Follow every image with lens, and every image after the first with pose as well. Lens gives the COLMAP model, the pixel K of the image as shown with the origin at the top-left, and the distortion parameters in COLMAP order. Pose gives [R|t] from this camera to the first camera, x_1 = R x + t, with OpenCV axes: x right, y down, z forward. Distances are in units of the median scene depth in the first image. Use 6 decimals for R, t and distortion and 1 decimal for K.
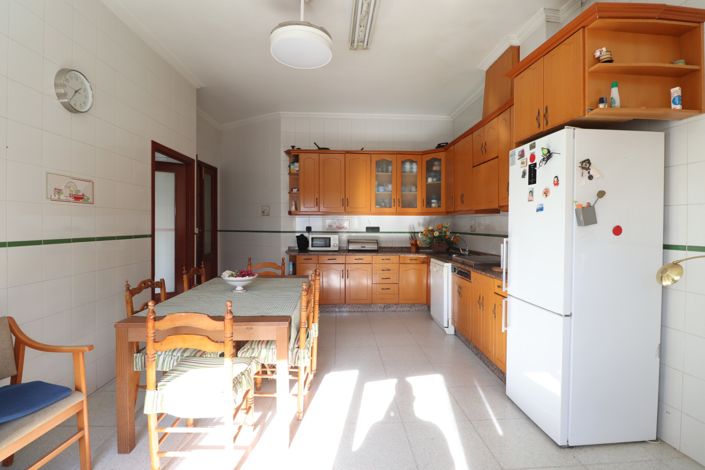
lens RADIAL K [[330.4, 0, 353.7], [0, 330.4, 227.6], [0, 0, 1]] dist [-0.018561, -0.000742]
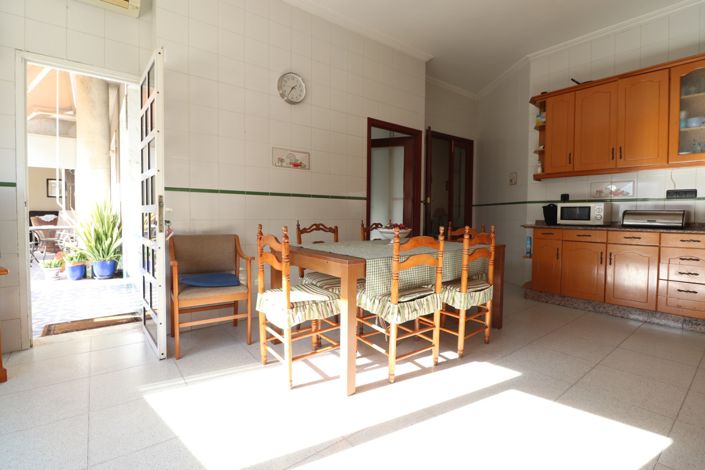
lens RADIAL K [[330.4, 0, 353.7], [0, 330.4, 227.6], [0, 0, 1]] dist [-0.018561, -0.000742]
pose [[0.572583, 0.028935, -0.819336, 0.224702], [-0.013948, 0.999576, 0.025552, 0.066962], [0.819728, -0.003202, 0.572744, 0.189437]]
